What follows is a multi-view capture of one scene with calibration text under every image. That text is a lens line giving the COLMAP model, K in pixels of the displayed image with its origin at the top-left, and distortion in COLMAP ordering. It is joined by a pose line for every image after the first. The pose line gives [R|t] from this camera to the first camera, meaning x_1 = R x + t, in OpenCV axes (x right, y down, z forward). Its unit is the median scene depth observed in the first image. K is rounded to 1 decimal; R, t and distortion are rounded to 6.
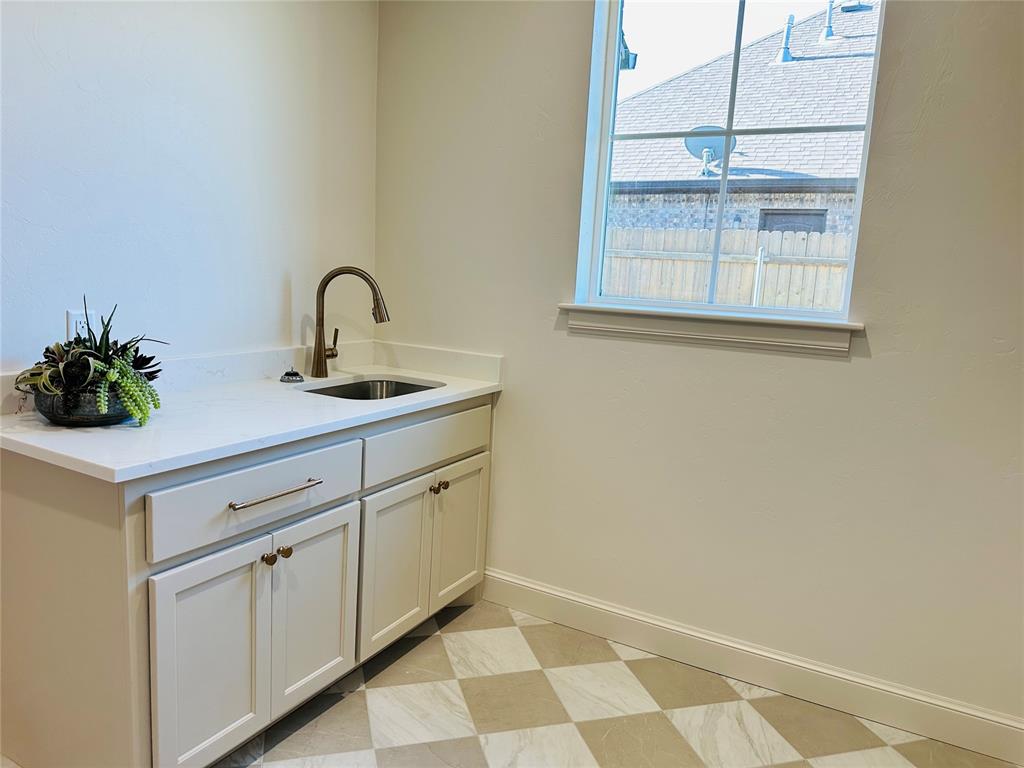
lens RADIAL K [[714.3, 0, 512.0], [0, 714.3, 384.0], [0, 0, 1]] dist [0.091533, -0.181958]
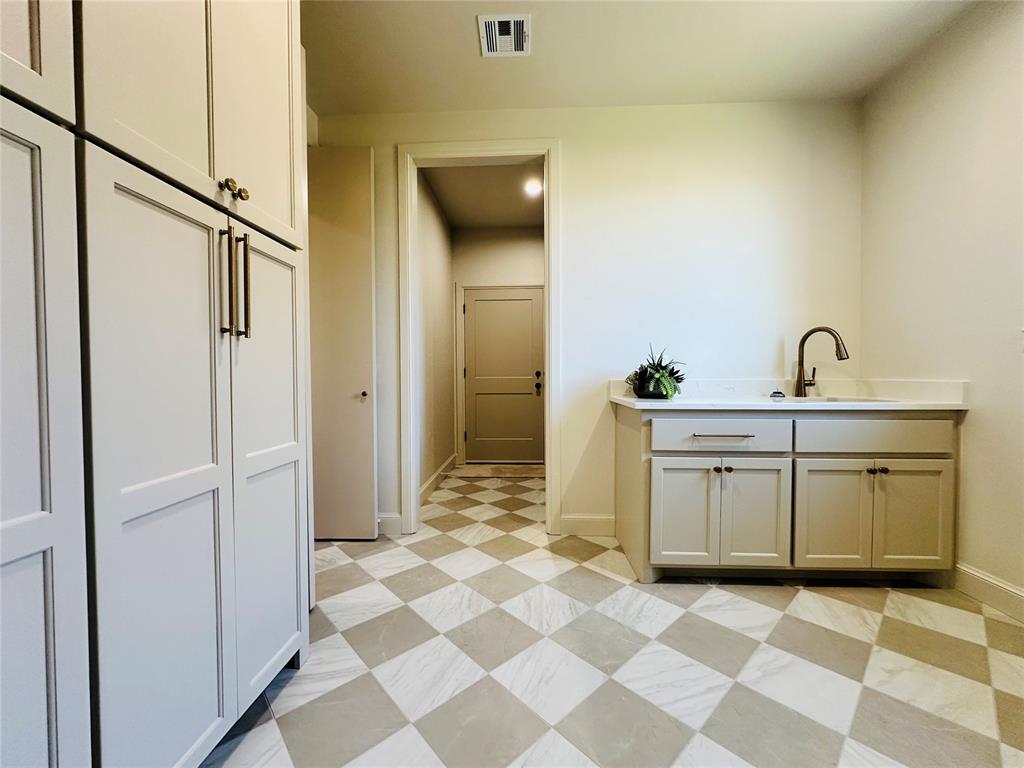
lens RADIAL K [[409.9, 0, 512.0], [0, 409.9, 384.0], [0, 0, 1]] dist [-0.005990, 0.000729]
pose [[0.450469, -0.038890, -0.891944, 0.305182], [-0.115780, 0.988070, -0.101555, 0.149959], [0.885253, 0.149017, 0.440592, 0.009561]]
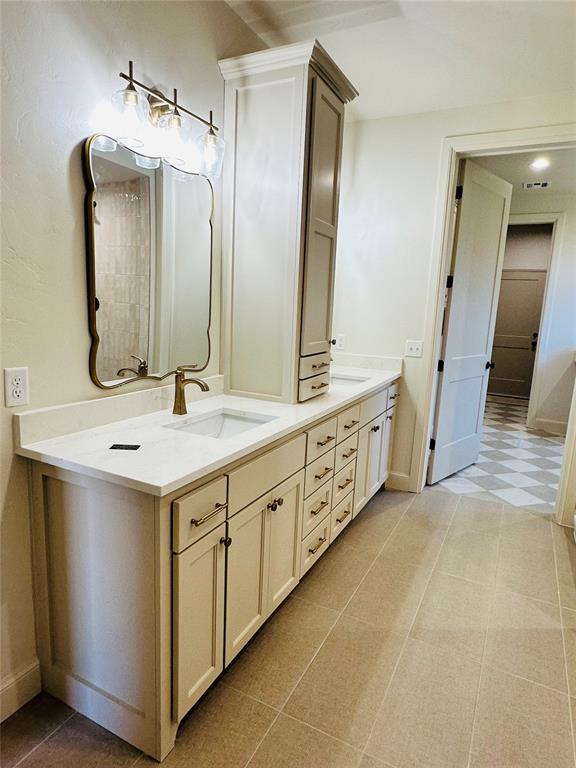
lens RADIAL K [[467.3, 0, 288.0], [0, 467.3, 384.0], [0, 0, 1]] dist [0.000361, -0.000179]
pose [[0.042158, 0.118617, -0.992045, 1.698257], [-0.201271, 0.973580, 0.107856, 0.199308], [0.978628, 0.195122, 0.064919, -0.782788]]
